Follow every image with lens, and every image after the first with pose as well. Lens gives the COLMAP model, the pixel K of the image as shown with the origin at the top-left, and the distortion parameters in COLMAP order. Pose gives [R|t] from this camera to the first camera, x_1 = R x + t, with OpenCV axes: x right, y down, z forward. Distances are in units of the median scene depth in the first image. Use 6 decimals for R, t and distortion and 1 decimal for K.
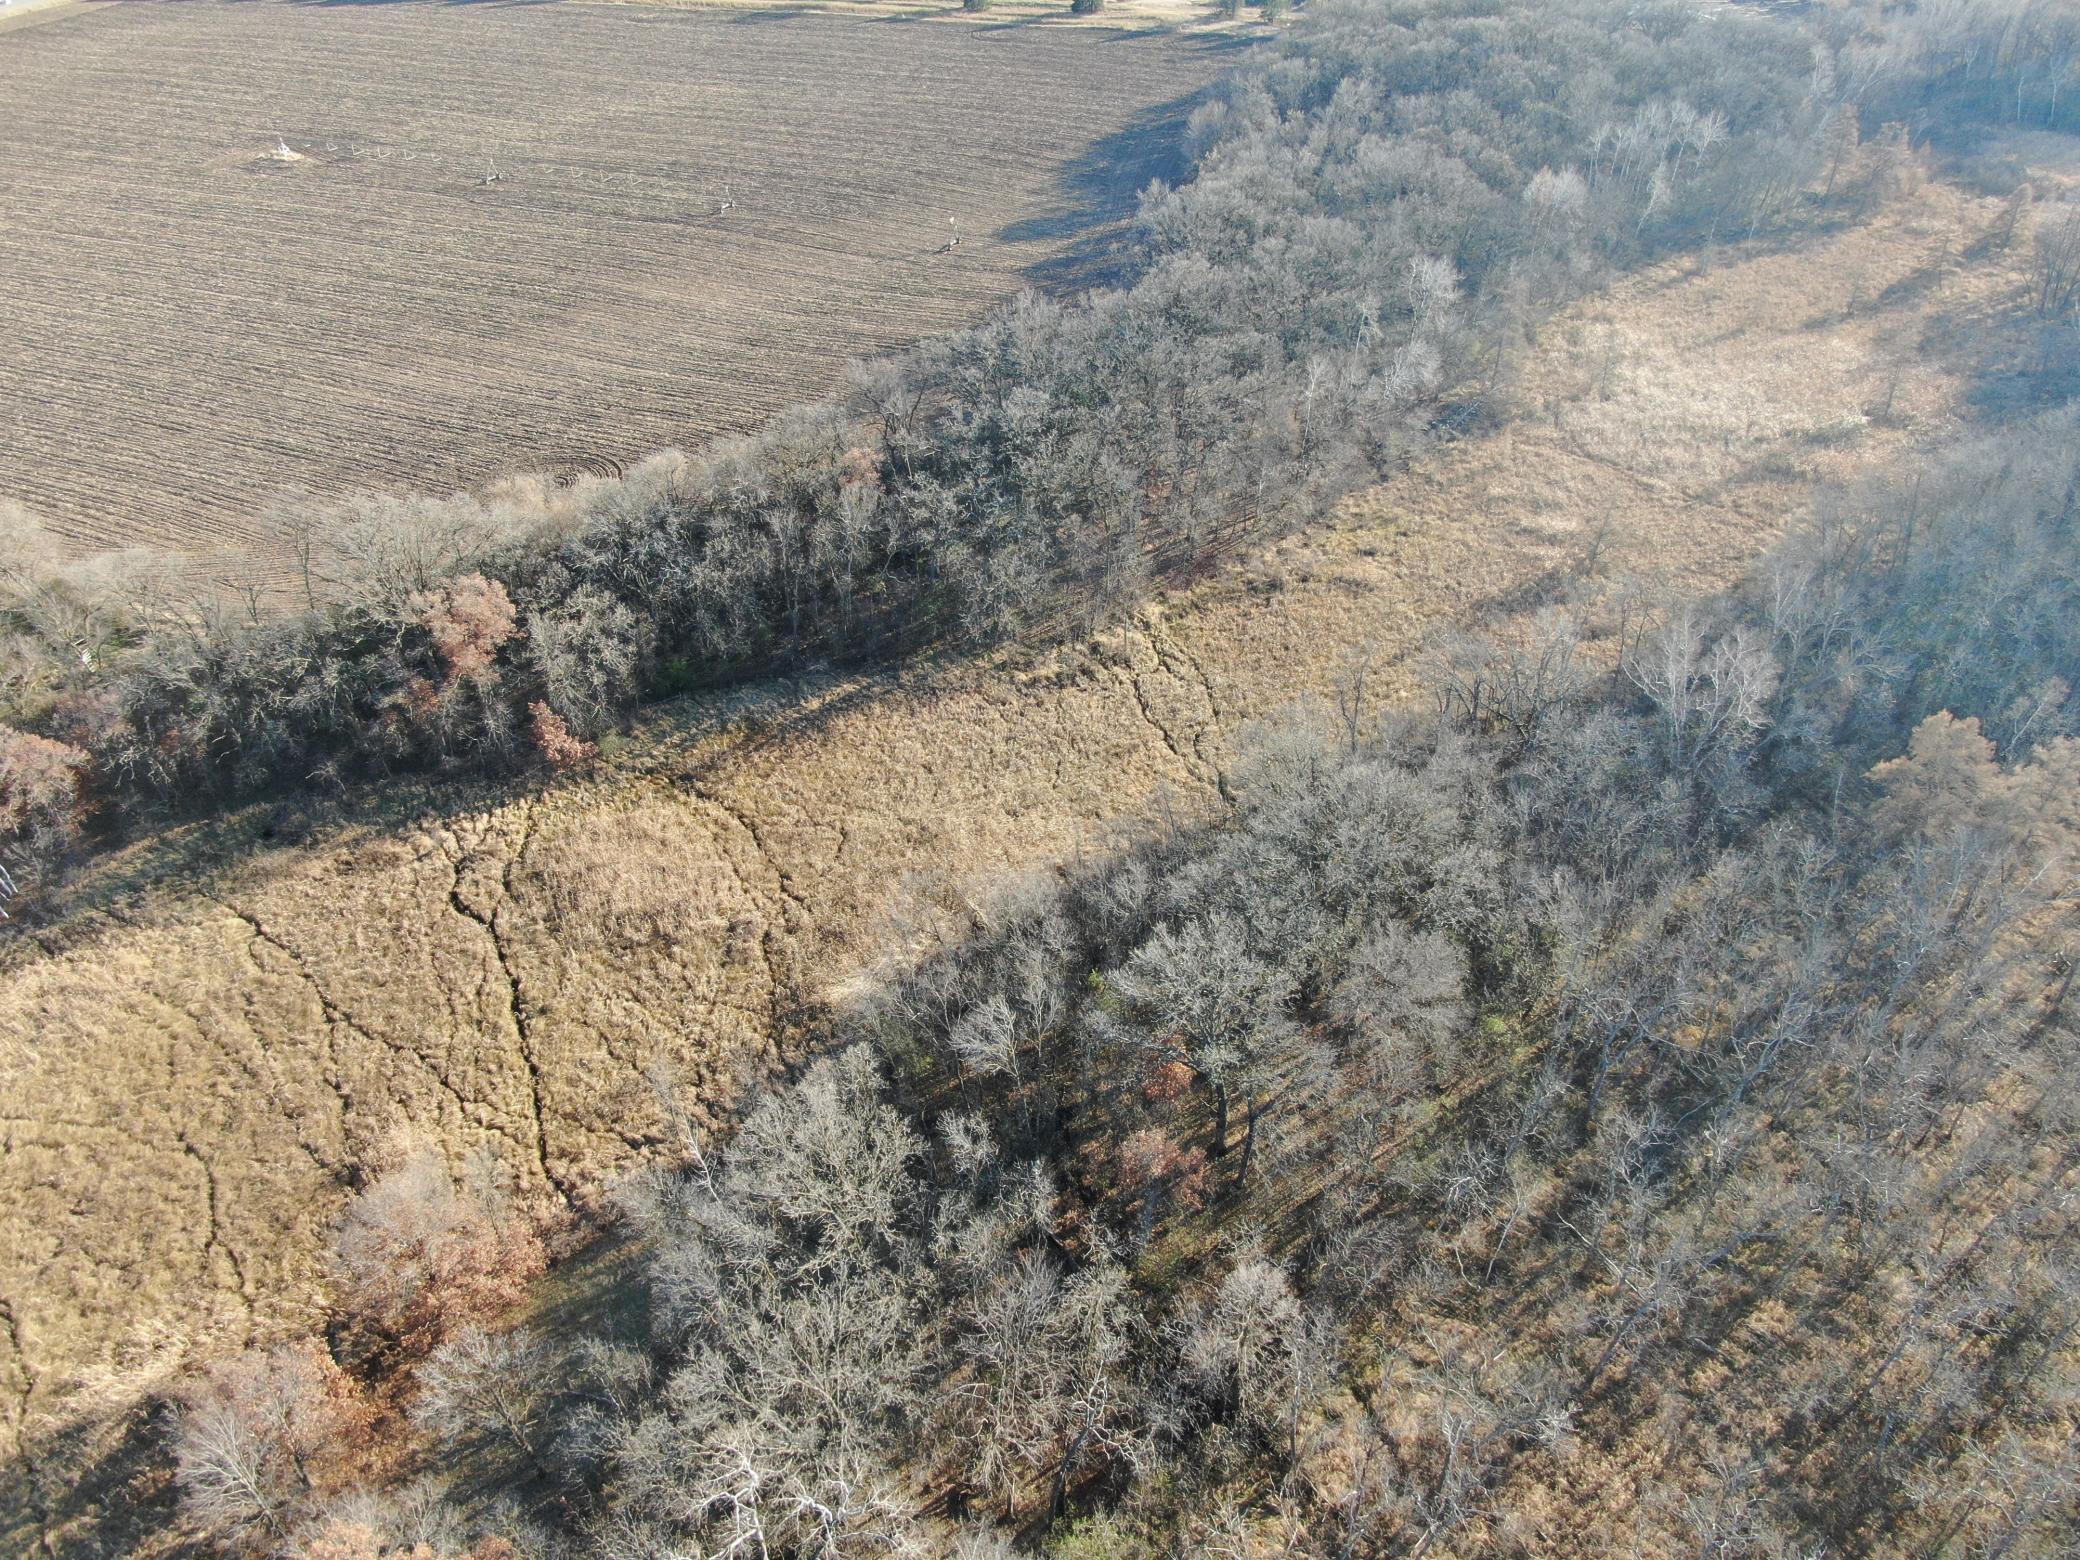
lens RADIAL K [[1495.0, 0, 1040.0], [0, 1495.0, 780.0], [0, 0, 1]] dist [-0.017569, 0.002195]
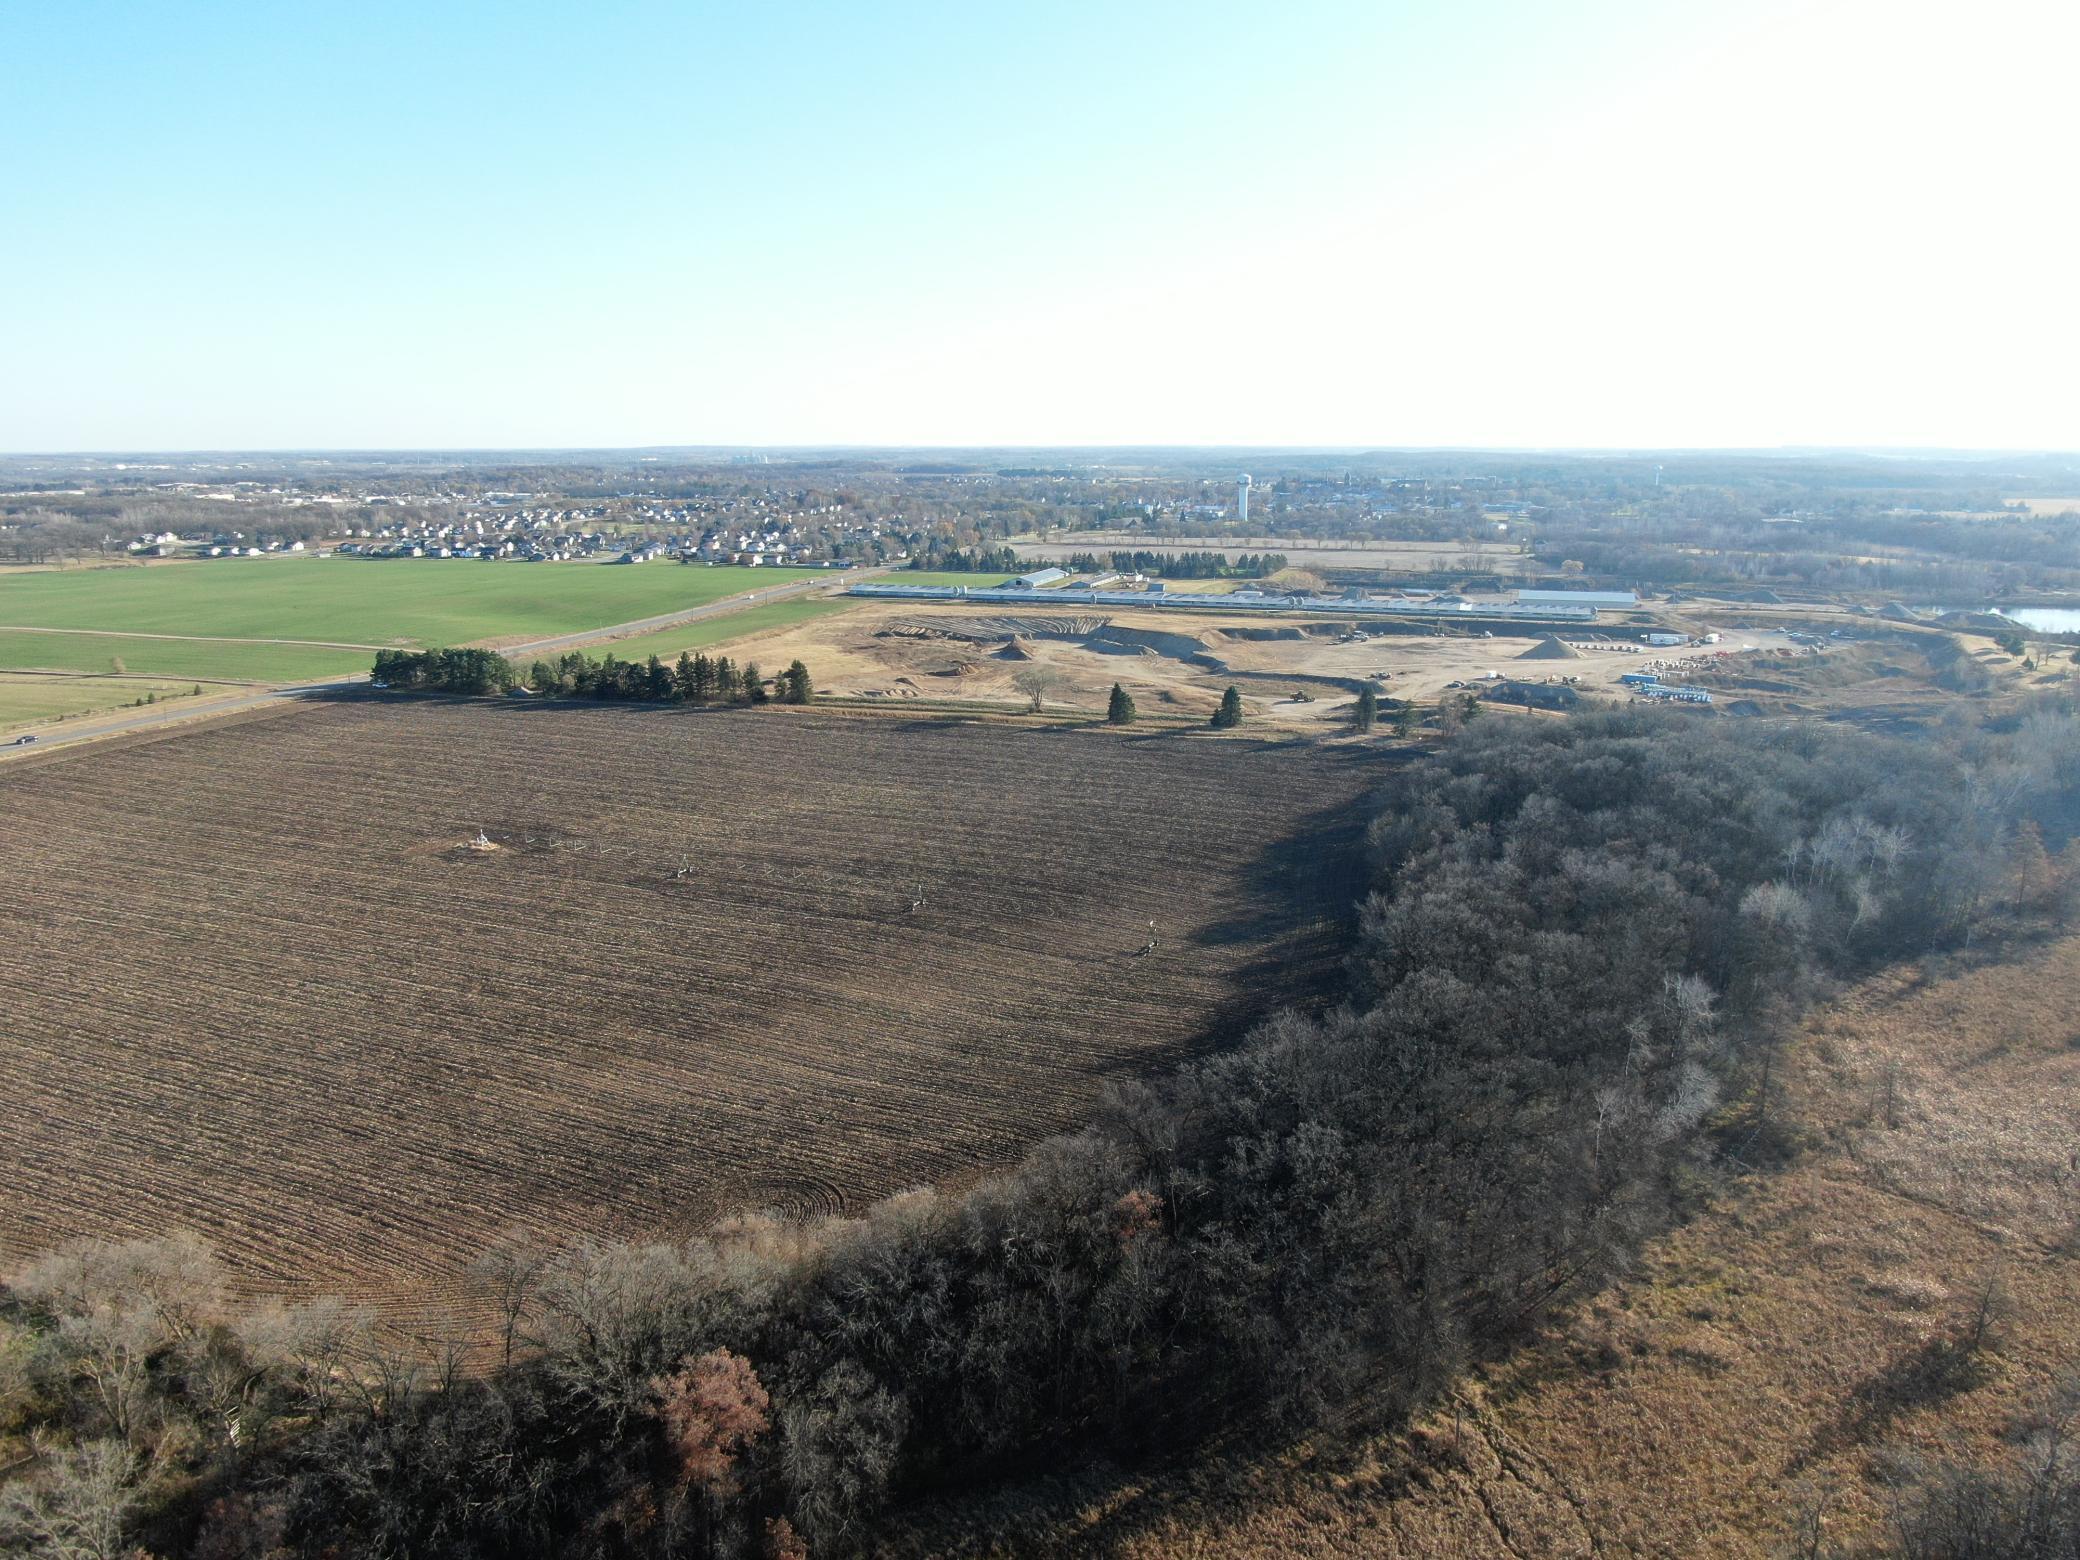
lens RADIAL K [[1495.0, 0, 1040.0], [0, 1495.0, 780.0], [0, 0, 1]] dist [-0.017569, 0.002195]
pose [[0.999209, 0.012086, -0.037878, -0.123332], [-0.026769, 0.908890, -0.416175, -0.061301], [0.029397, 0.416860, 0.908495, 0.075736]]
